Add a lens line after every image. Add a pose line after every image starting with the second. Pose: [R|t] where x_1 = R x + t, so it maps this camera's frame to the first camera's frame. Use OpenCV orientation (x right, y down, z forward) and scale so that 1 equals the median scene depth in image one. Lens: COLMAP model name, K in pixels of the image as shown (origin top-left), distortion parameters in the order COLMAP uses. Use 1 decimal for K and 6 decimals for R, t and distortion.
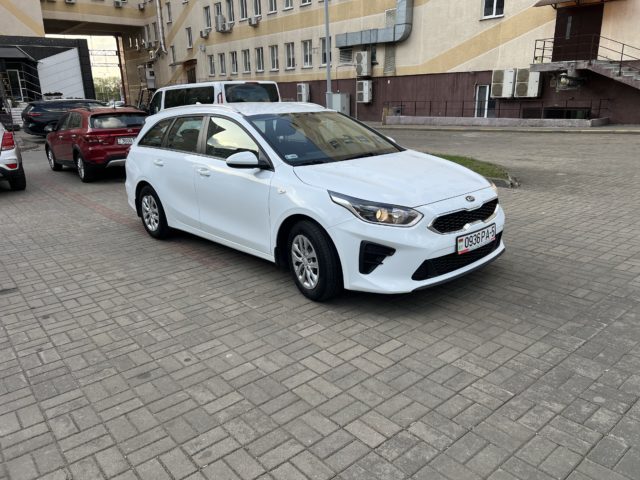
lens RADIAL K [[475.4, 0, 324.3], [0, 475.4, 238.7], [0, 0, 1]] dist [0.057358, -0.061529]
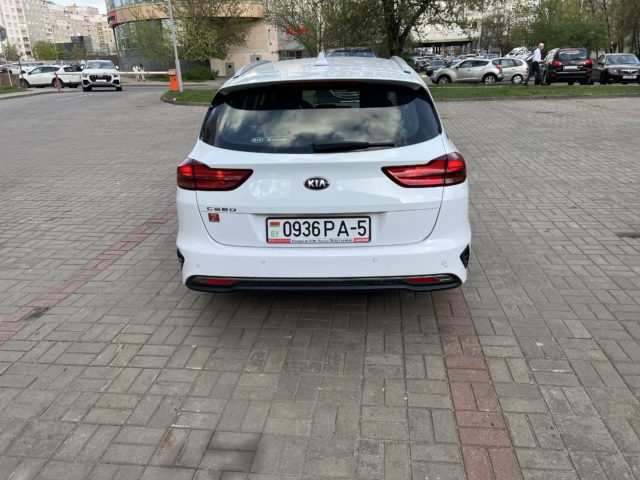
lens RADIAL K [[475.4, 0, 324.3], [0, 475.4, 238.7], [0, 0, 1]] dist [0.057358, -0.061529]
pose [[-0.681542, -0.201994, 0.703349, -0.737055], [0.250504, 0.838679, 0.483596, -0.413921], [-0.687567, 0.505783, -0.520995, 1.542825]]
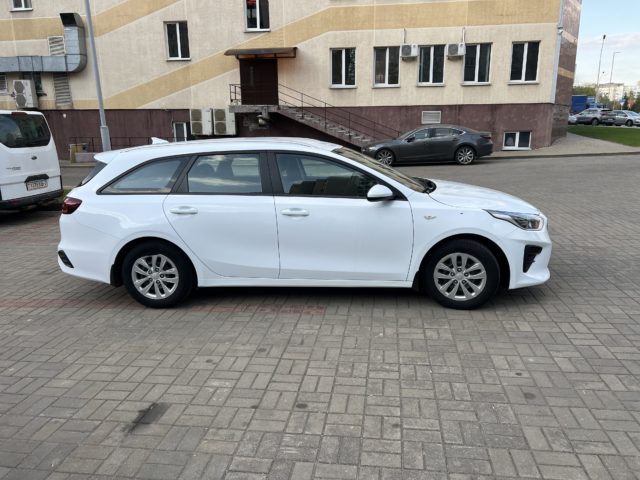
lens RADIAL K [[475.4, 0, 324.3], [0, 475.4, 238.7], [0, 0, 1]] dist [0.057358, -0.061529]
pose [[0.745229, -0.136303, 0.652729, -0.701126], [0.183096, 0.983088, -0.003754, -0.065158], [-0.641178, 0.122310, 0.757582, 0.240859]]
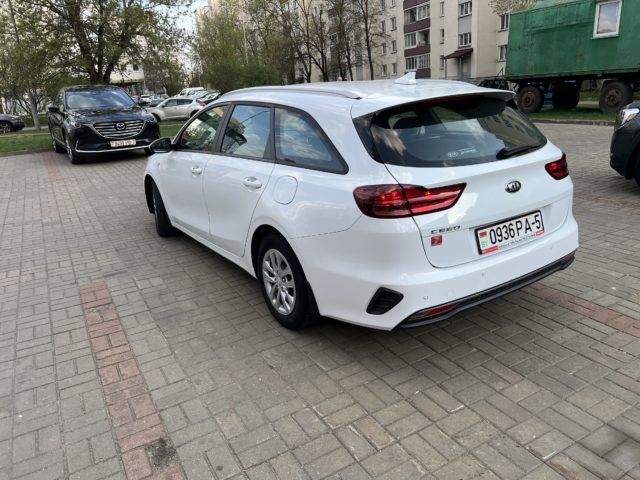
lens RADIAL K [[475.4, 0, 324.3], [0, 475.4, 238.7], [0, 0, 1]] dist [0.057358, -0.061529]
pose [[-0.980655, 0.032119, 0.193093, -0.305660], [0.133449, 0.831375, 0.539450, -0.481205], [-0.143206, 0.554782, -0.819578, 1.734057]]
